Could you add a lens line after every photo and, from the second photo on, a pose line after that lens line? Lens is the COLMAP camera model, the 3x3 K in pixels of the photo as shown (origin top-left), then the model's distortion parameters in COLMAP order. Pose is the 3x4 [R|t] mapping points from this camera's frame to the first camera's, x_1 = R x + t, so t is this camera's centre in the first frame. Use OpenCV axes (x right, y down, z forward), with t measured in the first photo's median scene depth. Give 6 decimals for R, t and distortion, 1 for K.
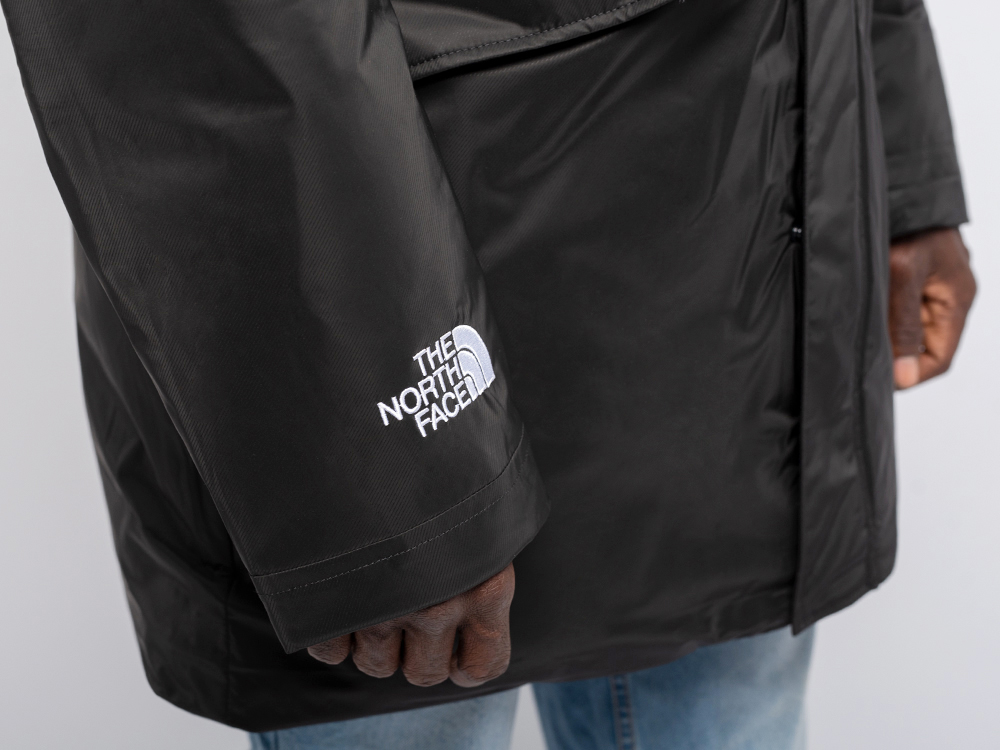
lens RADIAL K [[1471.7, 0, 500.0], [0, 1471.7, 375.0], [0, 0, 1]] dist [0.094082, -0.026427]
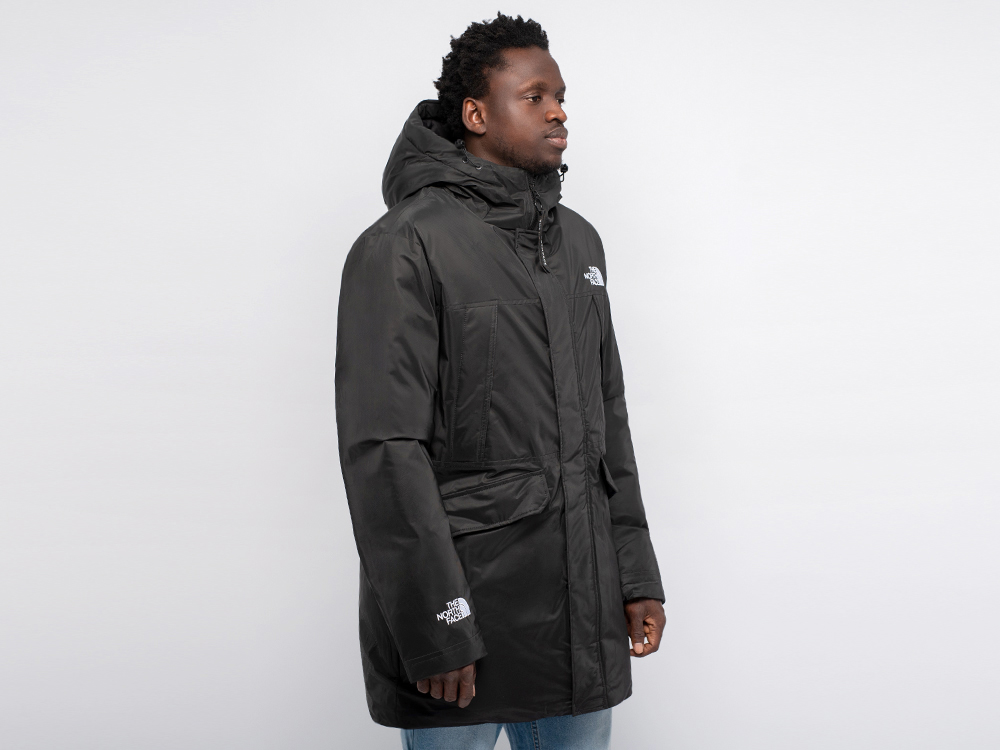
lens RADIAL K [[1461.5, 0, 500.0], [0, 1461.5, 375.0], [0, 0, 1]] dist [-0.729729, 0.008493]
pose [[0.988361, 0.004254, -0.152066, 0.615579], [-0.060290, 0.928707, -0.365880, 0.757924], [0.139669, 0.370790, 0.918154, -2.513097]]
